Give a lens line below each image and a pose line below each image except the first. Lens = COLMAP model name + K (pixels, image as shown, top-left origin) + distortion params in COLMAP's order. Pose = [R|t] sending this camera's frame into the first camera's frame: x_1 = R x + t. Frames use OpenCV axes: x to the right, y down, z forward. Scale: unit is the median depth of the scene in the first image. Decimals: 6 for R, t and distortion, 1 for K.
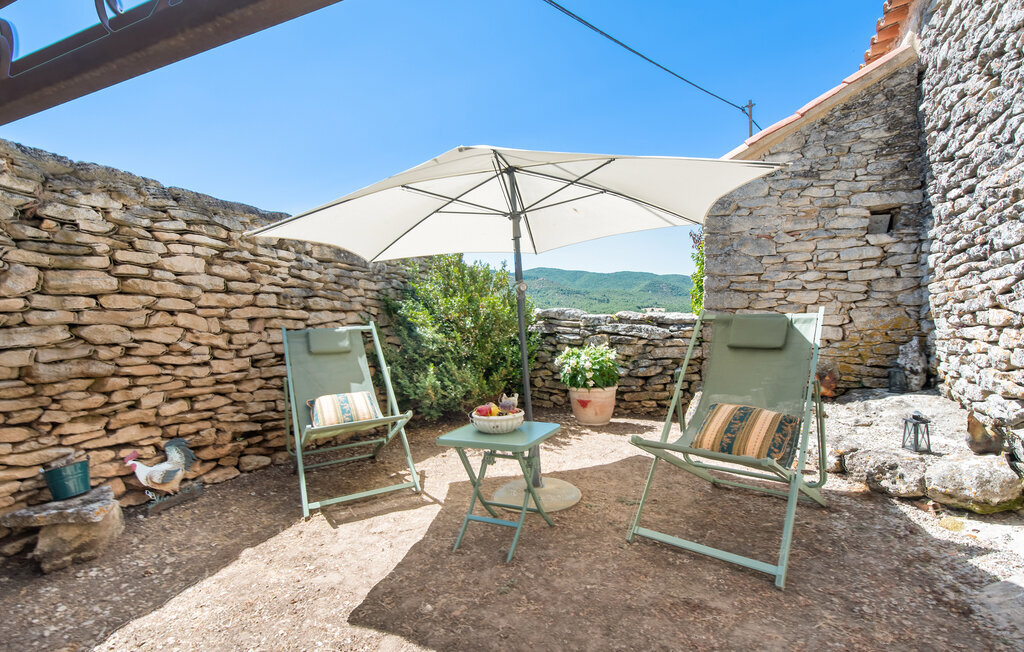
lens RADIAL K [[485.0, 0, 512.7], [0, 485.0, 307.6], [0, 0, 1]] dist [0.030399, -0.013694]
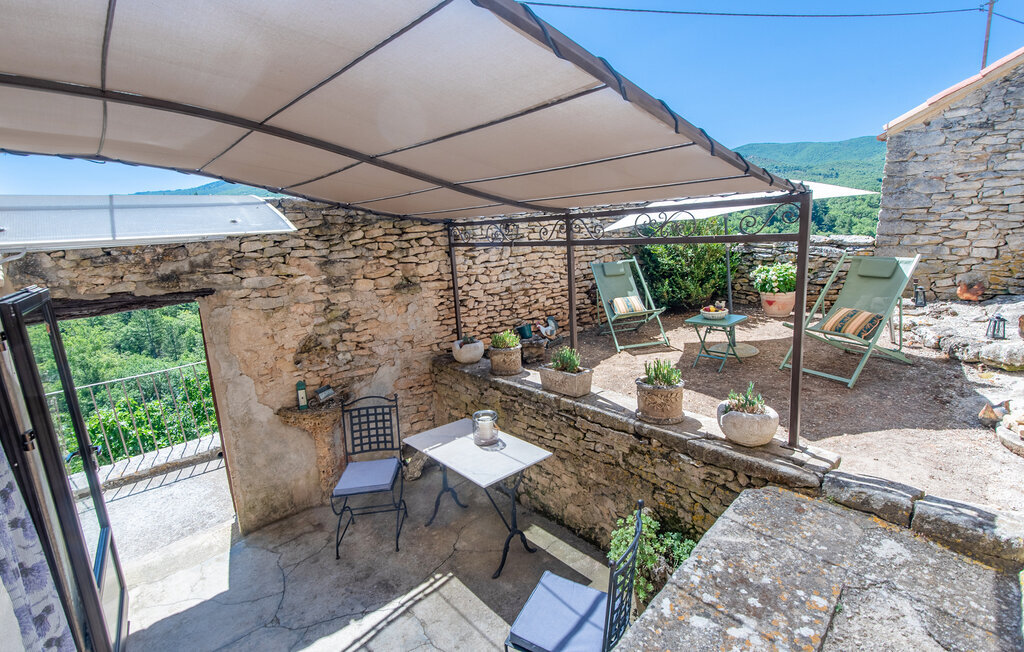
lens RADIAL K [[485.0, 0, 512.7], [0, 485.0, 307.6], [0, 0, 1]] dist [0.030399, -0.013694]
pose [[0.925850, 0.022919, -0.377197, -0.022839], [0.064253, 0.974077, 0.216899, -0.178136], [0.372390, -0.225051, 0.900376, -0.710594]]
